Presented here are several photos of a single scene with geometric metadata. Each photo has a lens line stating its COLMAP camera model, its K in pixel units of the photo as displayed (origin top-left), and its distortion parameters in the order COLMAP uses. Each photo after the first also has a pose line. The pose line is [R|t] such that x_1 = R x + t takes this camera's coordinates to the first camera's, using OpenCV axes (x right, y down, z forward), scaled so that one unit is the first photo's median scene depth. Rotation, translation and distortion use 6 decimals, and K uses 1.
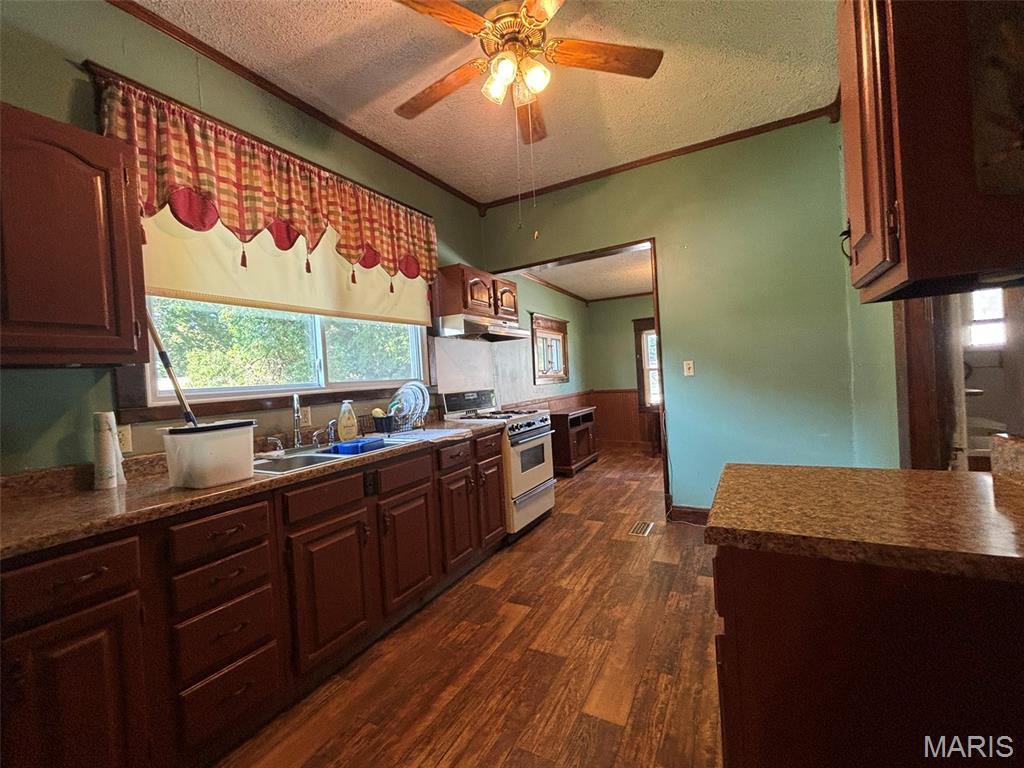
lens RADIAL K [[437.6, 0, 535.7], [0, 437.6, 378.9], [0, 0, 1]] dist [0.002401, 0.000308]
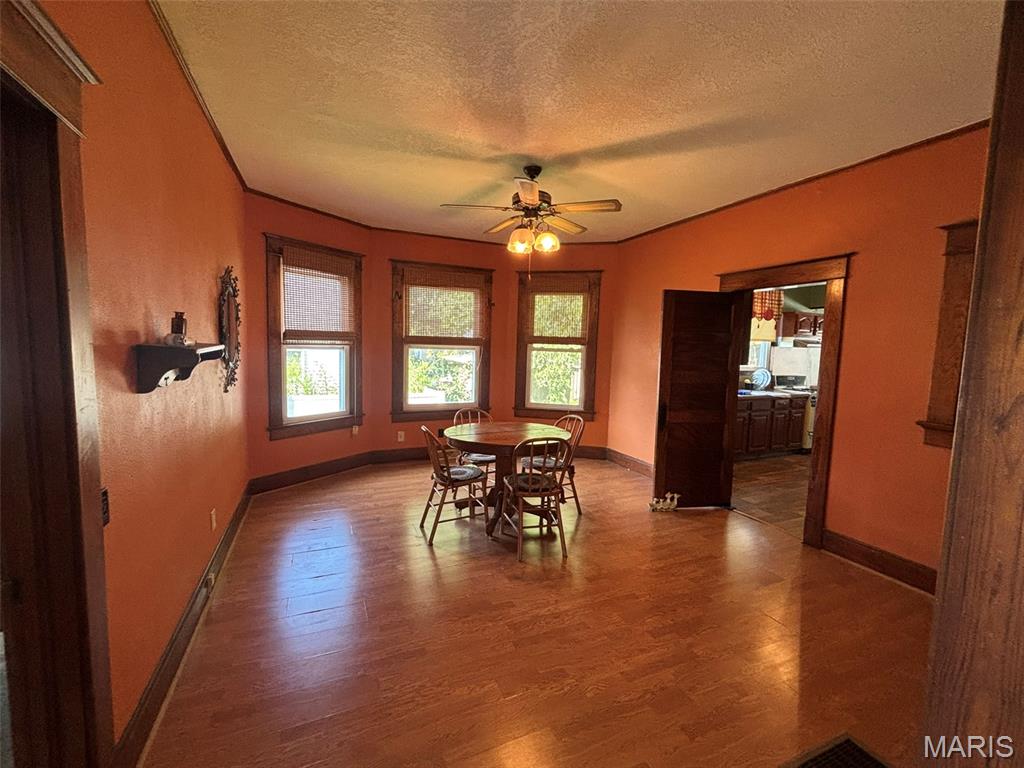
lens RADIAL K [[437.6, 0, 522.3], [0, 437.6, 385.2], [0, 0, 1]] dist [0.002401, 0.000308]
pose [[0.775837, 0.137319, -0.615809, 0.134031], [-0.079532, 0.989528, 0.120454, -0.074584], [0.625901, -0.044476, 0.778633, -1.336253]]
